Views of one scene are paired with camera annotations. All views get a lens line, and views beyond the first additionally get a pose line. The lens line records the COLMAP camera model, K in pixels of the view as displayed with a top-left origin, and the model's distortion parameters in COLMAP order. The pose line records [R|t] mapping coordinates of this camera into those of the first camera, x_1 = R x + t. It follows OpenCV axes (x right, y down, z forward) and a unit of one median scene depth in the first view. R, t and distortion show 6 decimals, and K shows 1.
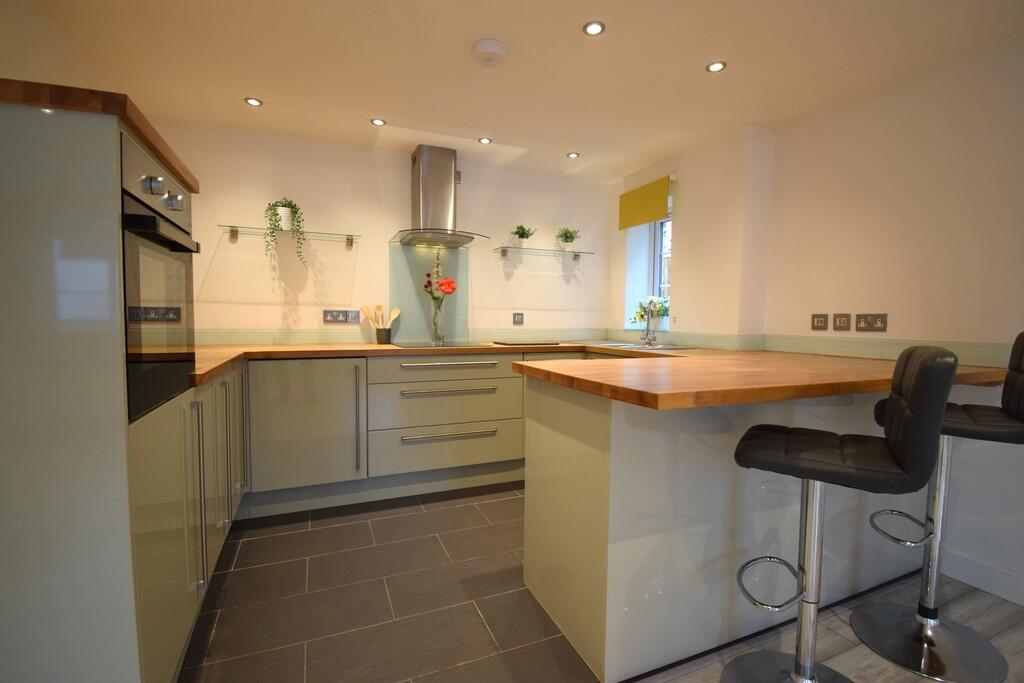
lens RADIAL K [[465.1, 0, 515.7], [0, 465.1, 343.7], [0, 0, 1]] dist [0.022176, -0.030867]
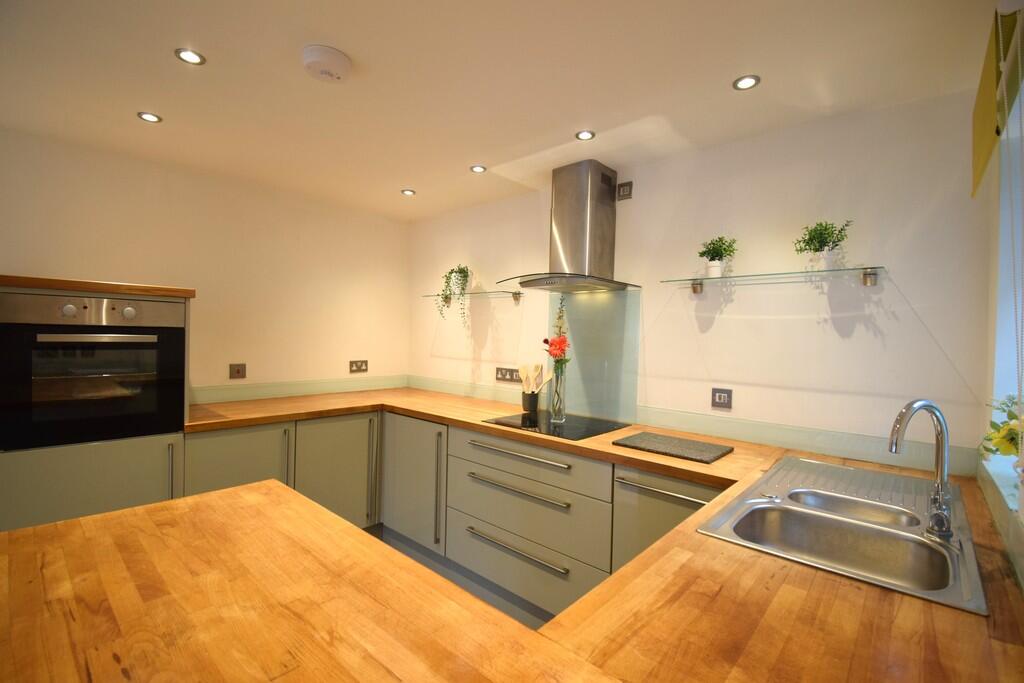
lens RADIAL K [[451.4, 0, 516.2], [0, 451.4, 342.2], [0, 0, 1]] dist [0.021145, -0.028232]
pose [[0.425451, 0.015610, -0.904847, 0.471478], [-0.072604, 0.997217, -0.016934, -0.111842], [0.902064, 0.072900, 0.425401, 0.623752]]
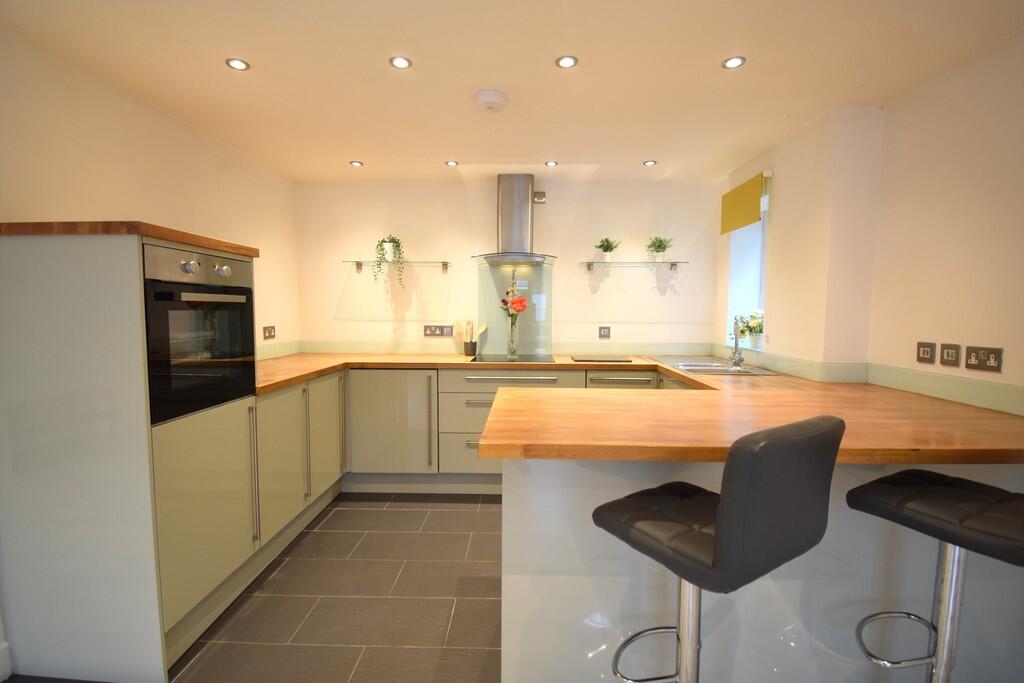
lens RADIAL K [[465.1, 0, 515.7], [0, 465.1, 343.7], [0, 0, 1]] dist [0.022176, -0.030867]
pose [[0.910113, 0.024519, -0.413635, 0.286781], [-0.019961, 0.999683, 0.015339, -0.048242], [0.413880, -0.005704, 0.910314, 0.022554]]
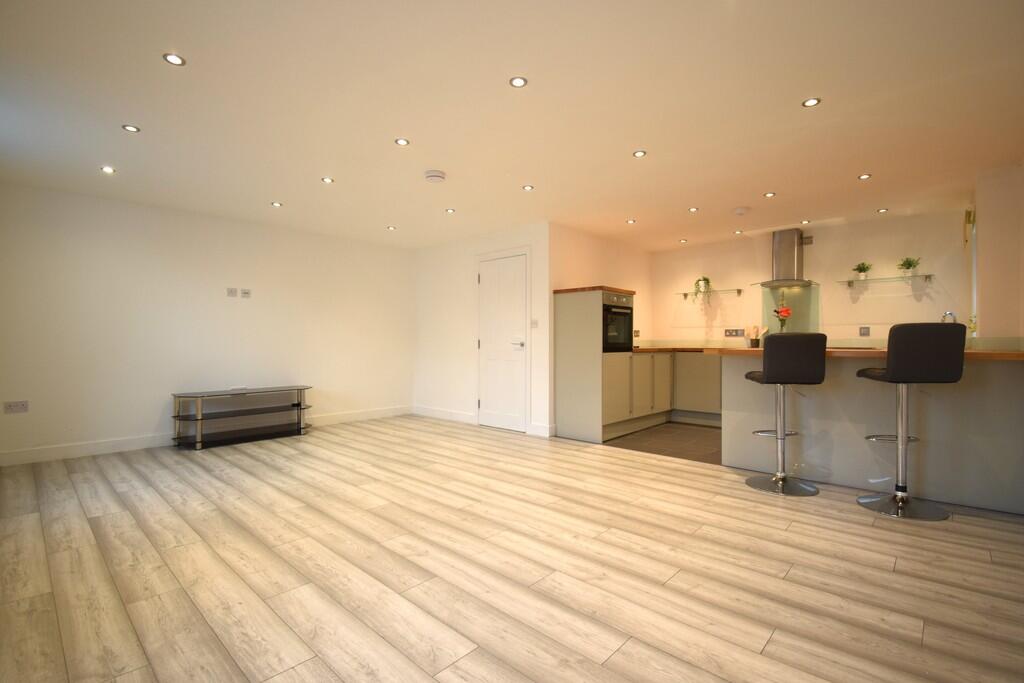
lens RADIAL K [[465.1, 0, 515.7], [0, 465.1, 343.7], [0, 0, 1]] dist [0.022176, -0.030867]
pose [[0.407287, -0.008167, -0.913264, 0.964978], [-0.047296, 0.998430, -0.030021, 0.081665], [0.912075, 0.055421, 0.406261, -0.536578]]
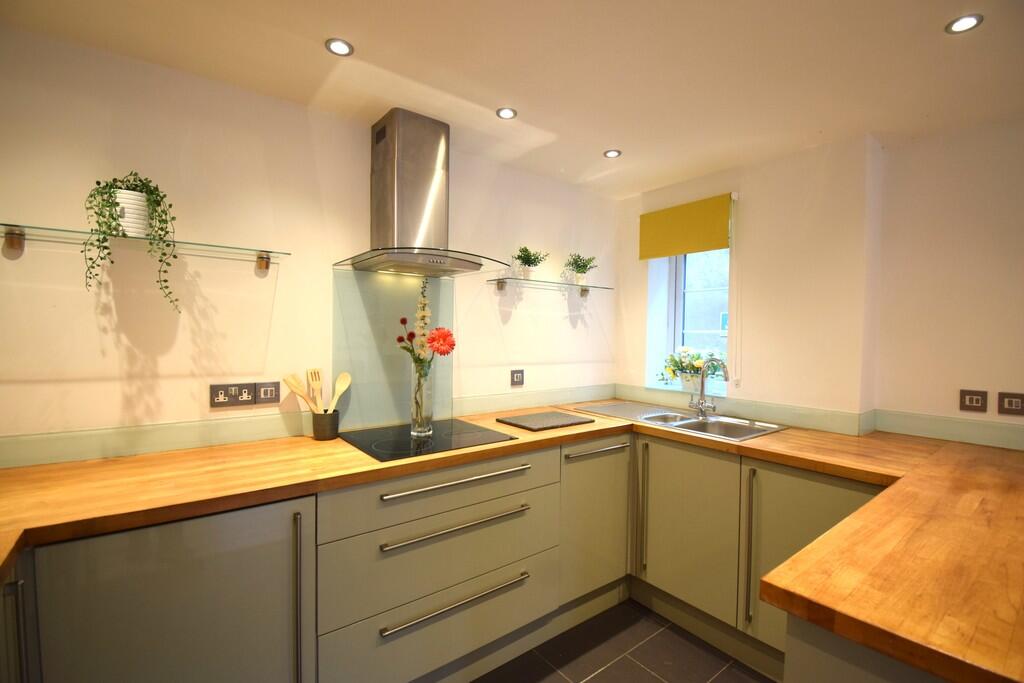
lens RADIAL K [[451.4, 0, 516.2], [0, 451.4, 342.2], [0, 0, 1]] dist [0.021145, -0.028232]
pose [[0.967046, -0.000701, 0.254600, -0.200850], [0.009108, 0.999451, -0.031845, -0.101324], [-0.254438, 0.033114, 0.966522, 0.395377]]
